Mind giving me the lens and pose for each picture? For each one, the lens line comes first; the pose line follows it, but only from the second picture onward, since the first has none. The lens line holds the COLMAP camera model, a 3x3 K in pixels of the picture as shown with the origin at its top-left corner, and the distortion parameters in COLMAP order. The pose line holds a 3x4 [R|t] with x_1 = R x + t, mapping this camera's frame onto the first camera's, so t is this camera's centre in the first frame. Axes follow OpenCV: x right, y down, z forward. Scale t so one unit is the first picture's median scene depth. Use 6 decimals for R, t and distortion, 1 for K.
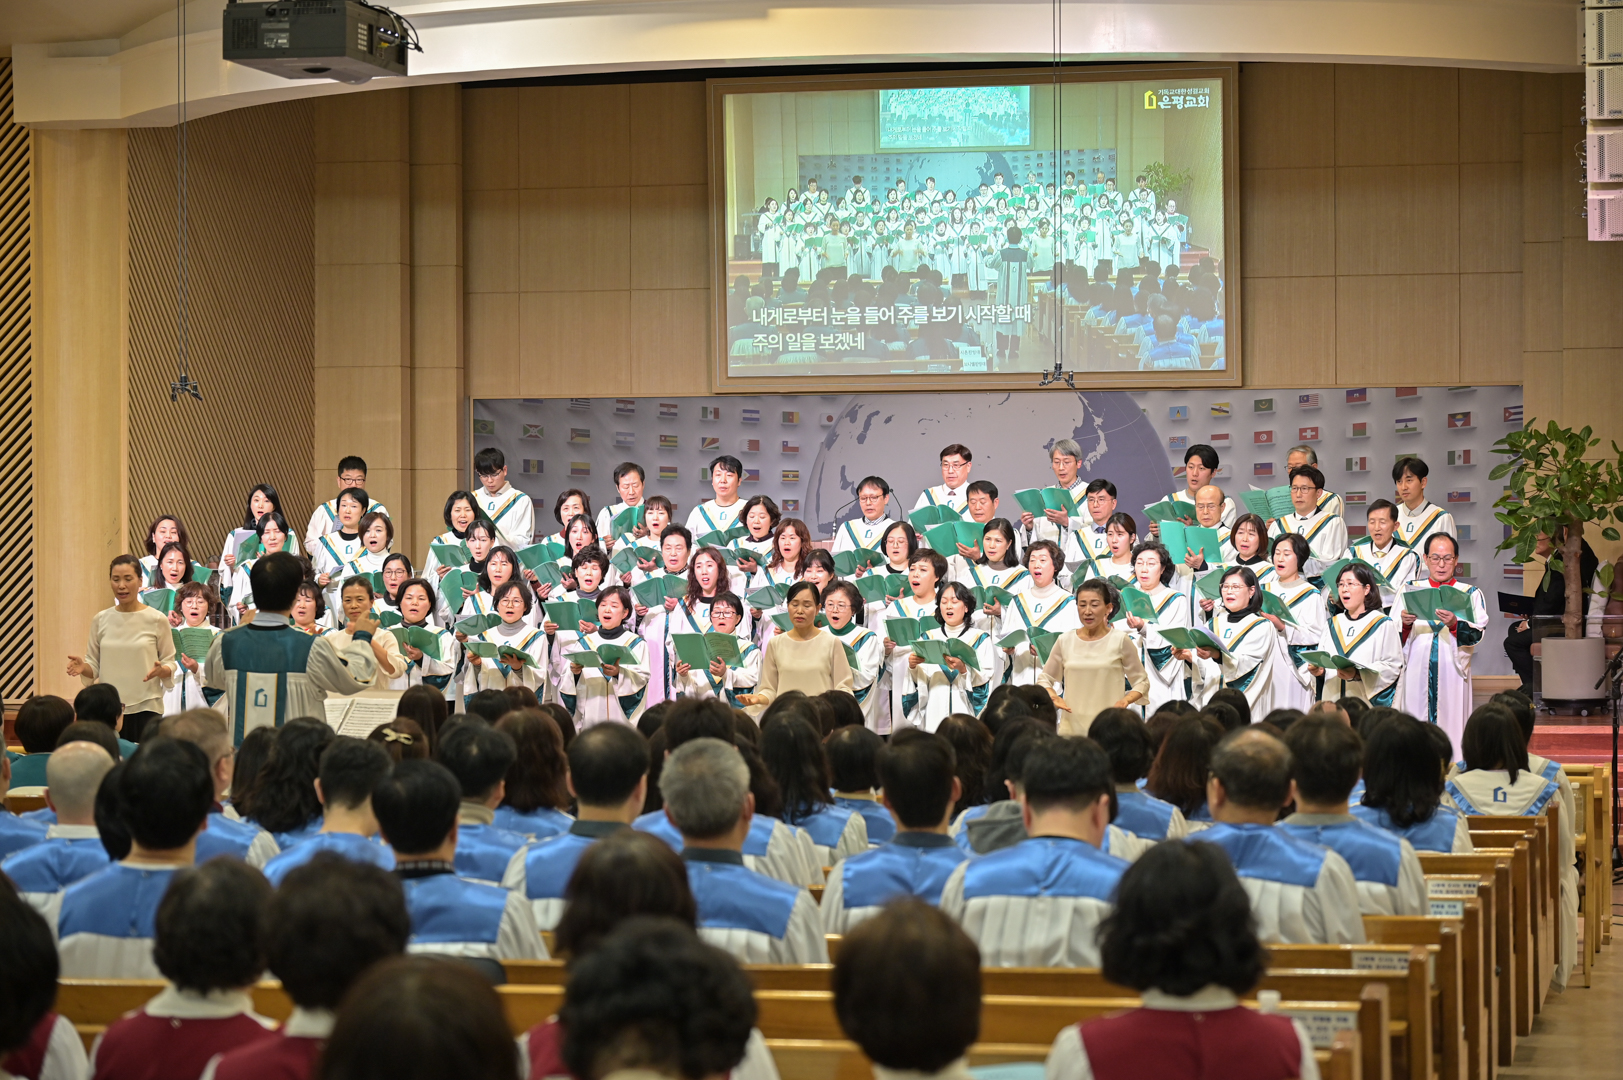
lens RADIAL K [[3680.9, 0, 868.4], [0, 3680.9, 541.3], [0, 0, 1]] dist [0.011786, -0.015651]
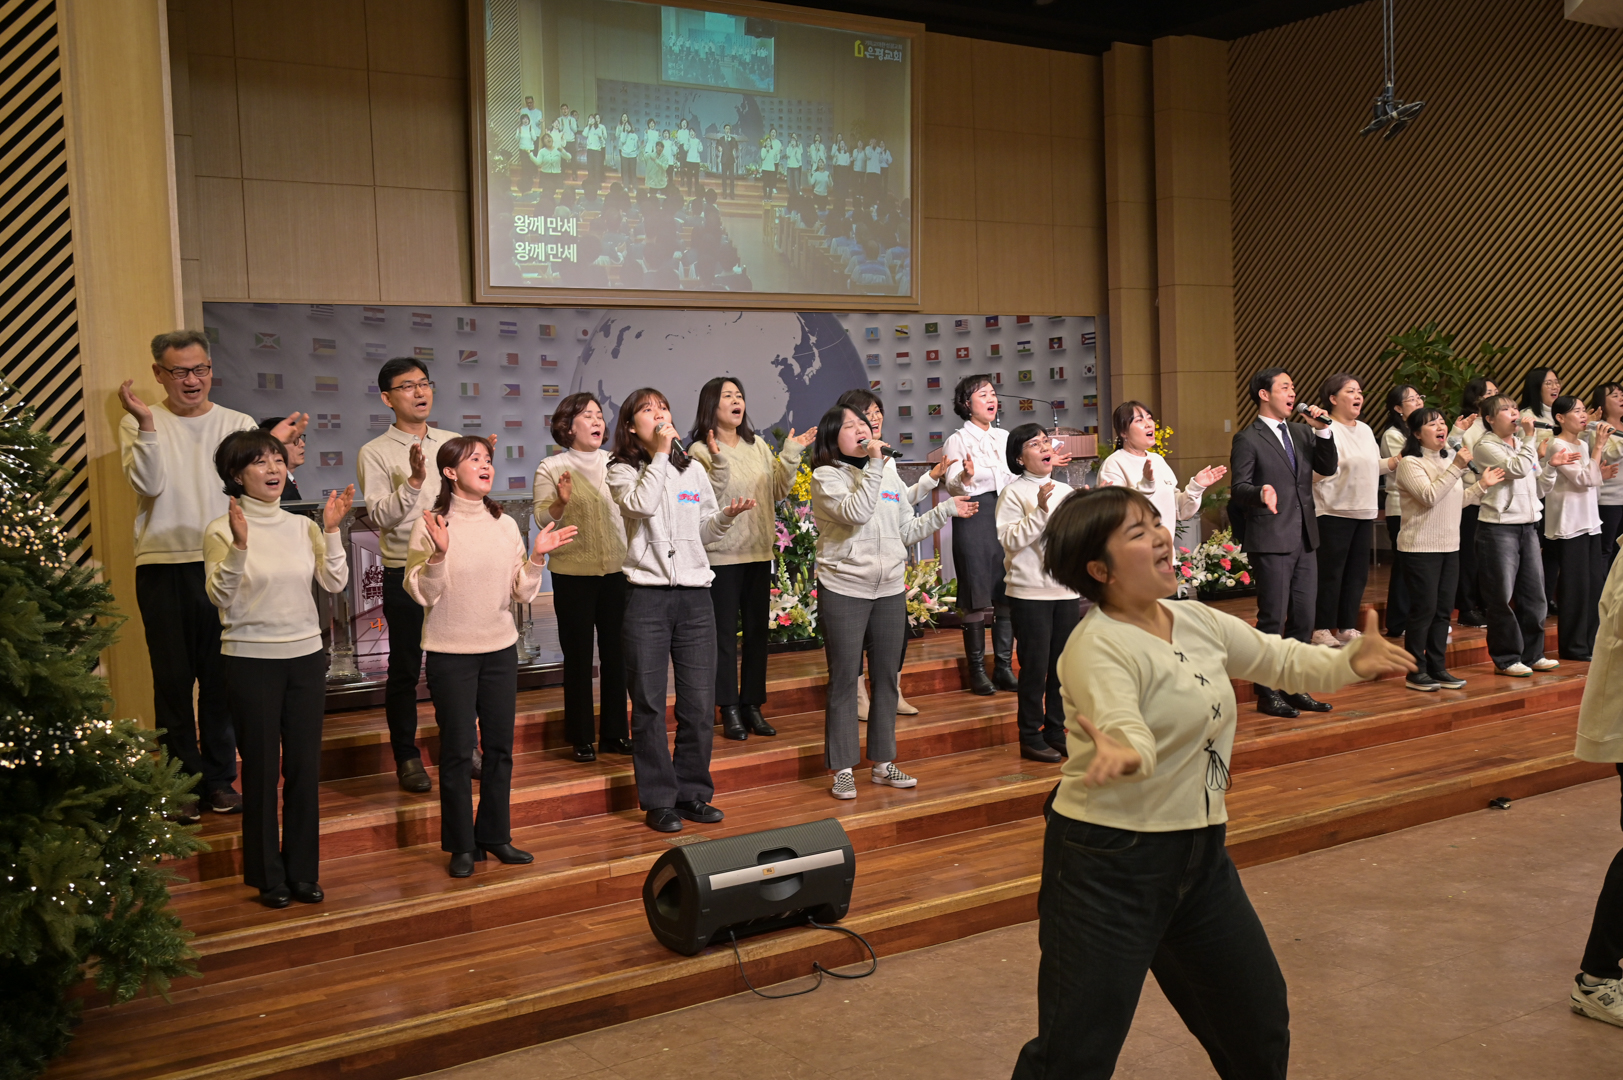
lens RADIAL K [[1659.9, 0, 823.2], [0, 1659.9, 545.5], [0, 0, 1]] dist [-0.002037, -0.004196]
pose [[0.681447, -0.064022, 0.729062, -0.302060], [0.038497, 0.997923, 0.051649, 0.003388], [-0.730855, -0.007129, 0.682496, 0.657558]]
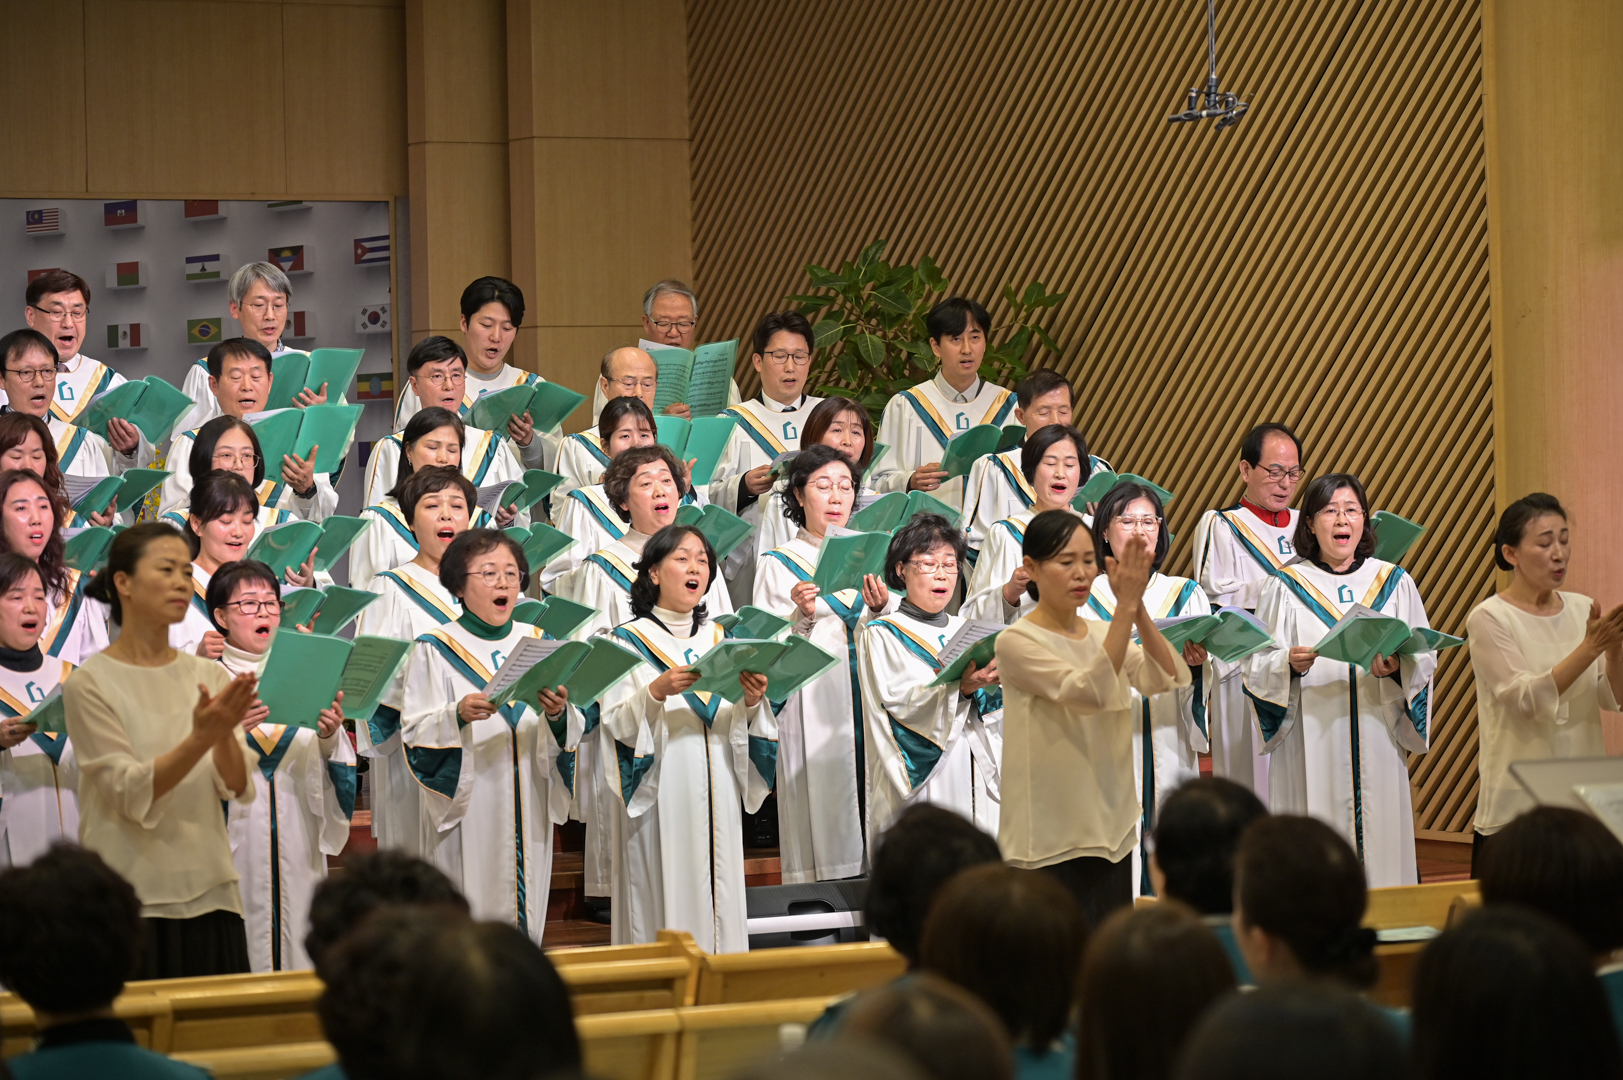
lens RADIAL K [[5157.6, 0, 808.6], [0, 5157.6, 454.1], [0, 0, 1]] dist [0.045889, 1.134673]
pose [[0.704757, -0.009346, 0.709387, -0.343925], [0.022953, 0.999690, -0.009633, 0.006734], [-0.709077, 0.023071, 0.704753, 0.369393]]
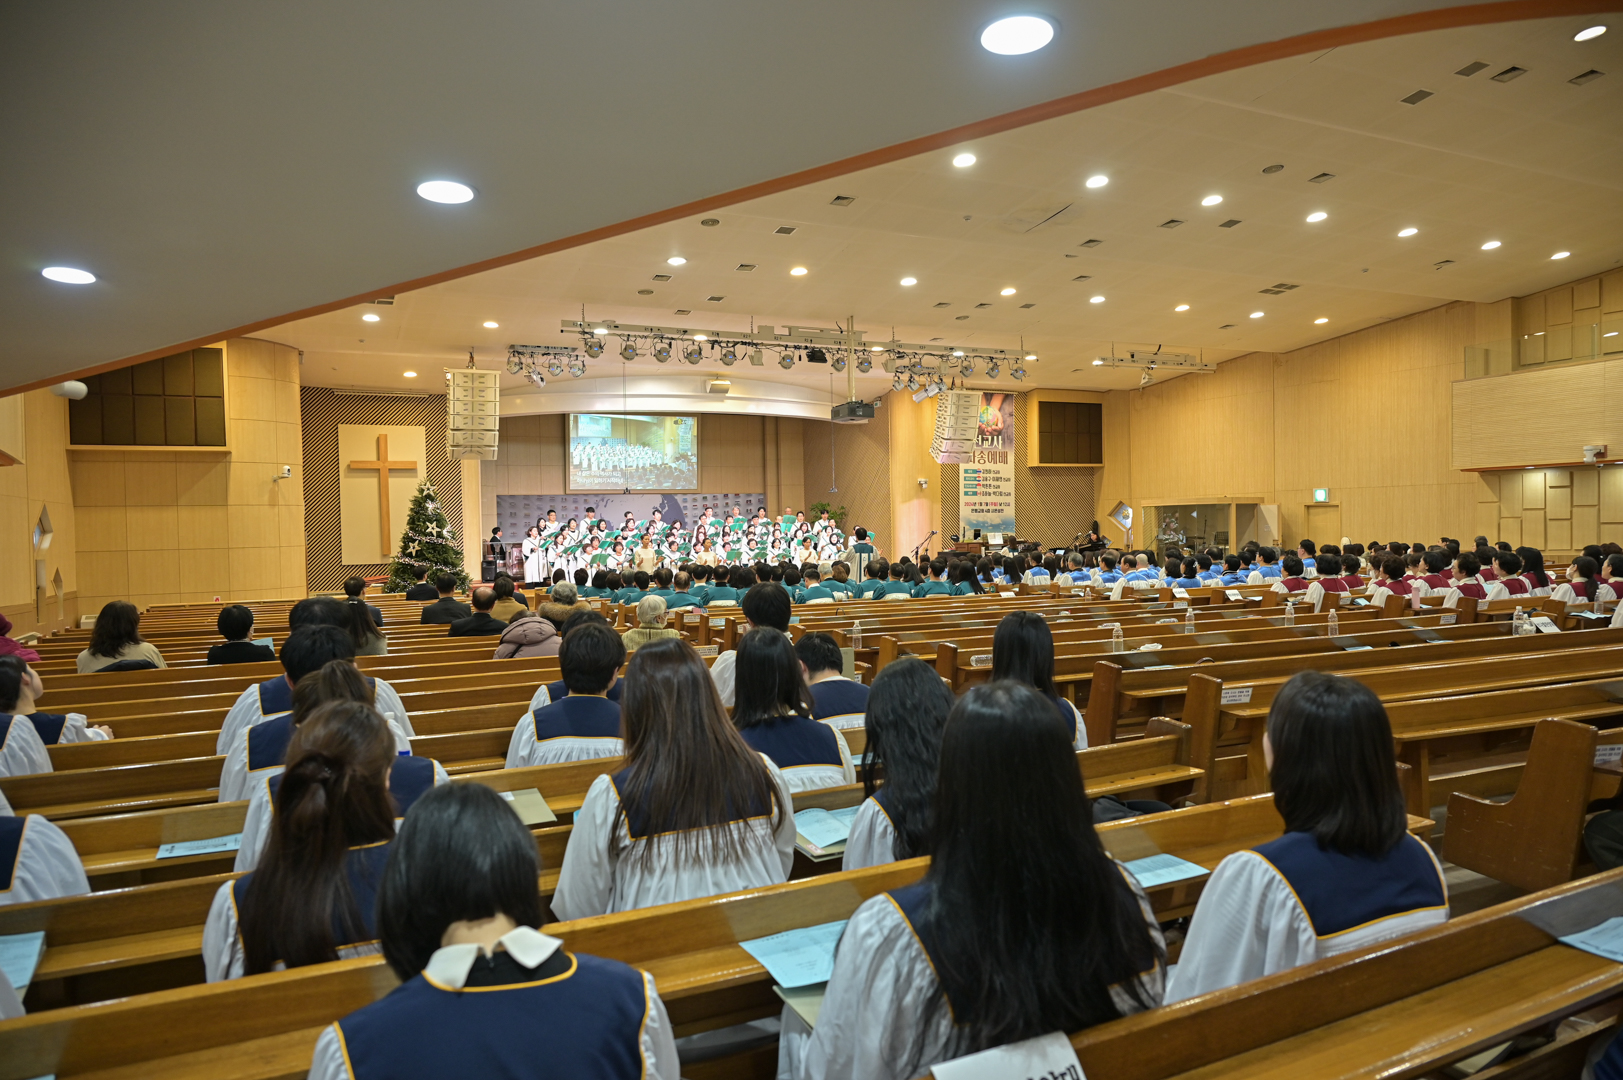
lens RADIAL K [[1067.4, 0, 814.8], [0, 1067.4, 528.5], [0, 0, 1]] dist [-0.006612, -0.001411]
pose [[0.776399, -0.012942, 0.630108, -0.538060], [0.020725, 0.999773, -0.005003, 0.005309], [-0.629901, 0.016943, 0.776491, 0.005300]]
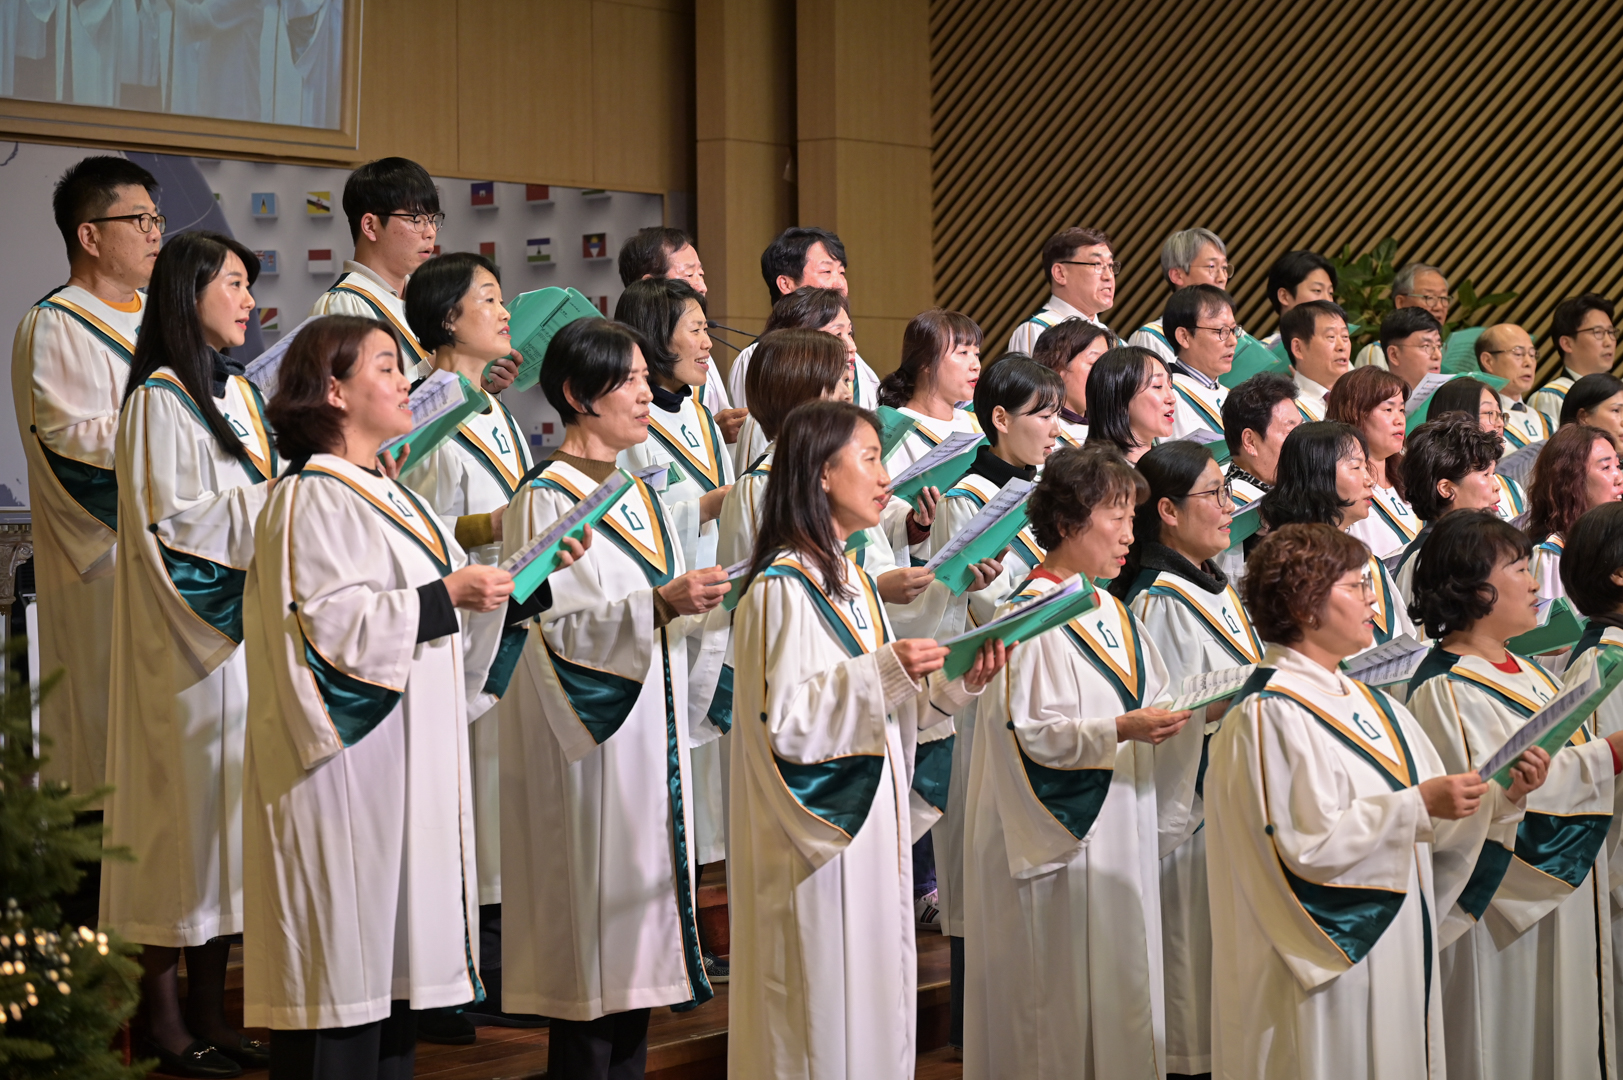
lens RADIAL K [[3725.3, 0, 812.0], [0, 3725.3, 538.8], [0, 0, 1]] dist [-0.017853, -0.344556]
pose [[0.379025, -0.018558, 0.925200, -0.376827], [0.014651, 0.999794, 0.014052, 0.006393], [-0.925270, 0.008229, 0.379219, 0.722613]]
